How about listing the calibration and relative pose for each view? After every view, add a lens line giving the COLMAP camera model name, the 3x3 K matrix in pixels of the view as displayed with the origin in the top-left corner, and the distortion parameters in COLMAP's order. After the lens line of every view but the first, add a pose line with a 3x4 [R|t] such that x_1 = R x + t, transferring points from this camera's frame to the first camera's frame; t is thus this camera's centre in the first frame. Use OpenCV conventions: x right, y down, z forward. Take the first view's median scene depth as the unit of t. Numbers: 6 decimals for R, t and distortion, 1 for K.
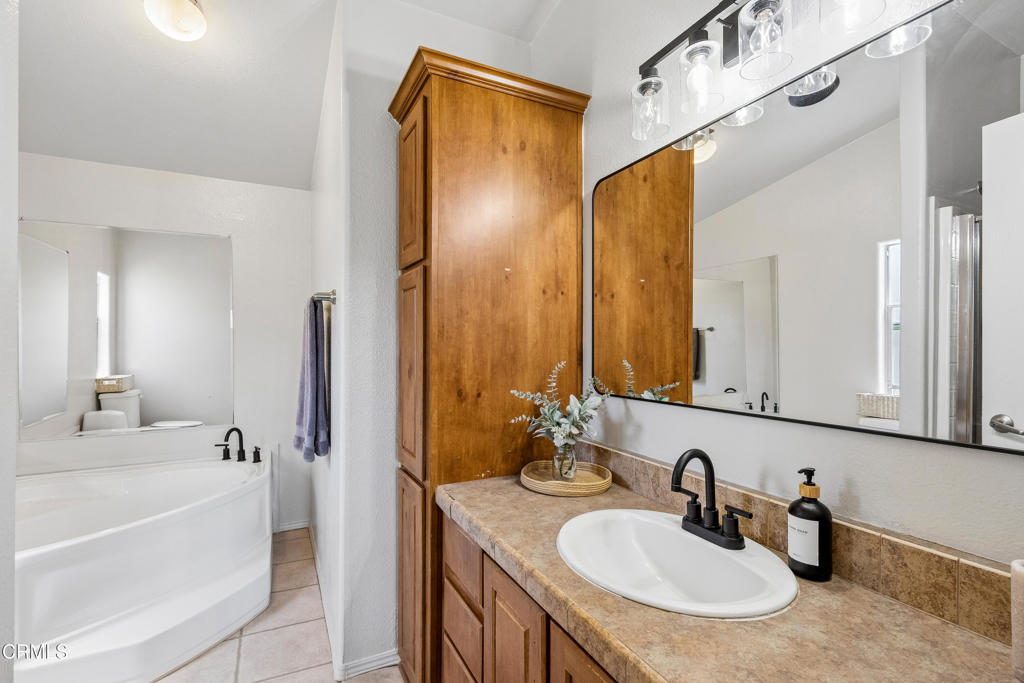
lens RADIAL K [[480.5, 0, 509.3], [0, 480.5, 346.9], [0, 0, 1]] dist [0.000985, 0.000567]
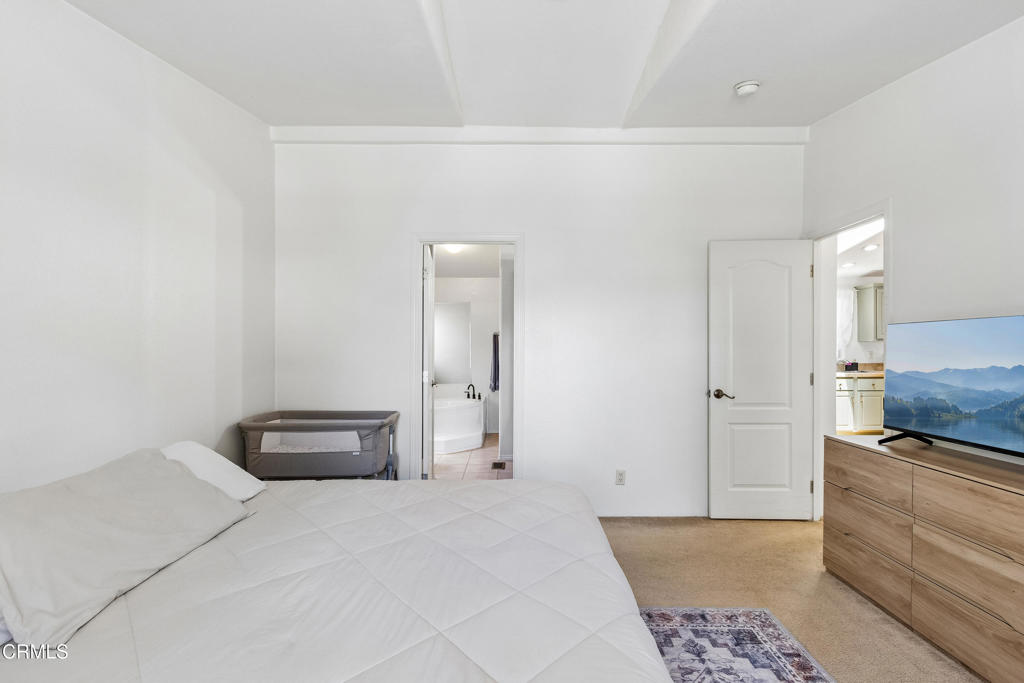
lens RADIAL K [[480.5, 0, 512.5], [0, 480.5, 344.7], [0, 0, 1]] dist [0.000985, 0.000567]
pose [[0.900063, -0.000137, -0.435761, 0.666448], [0.000232, 1.000000, 0.000163, -0.033112], [0.435761, -0.000248, 0.900063, -1.082538]]
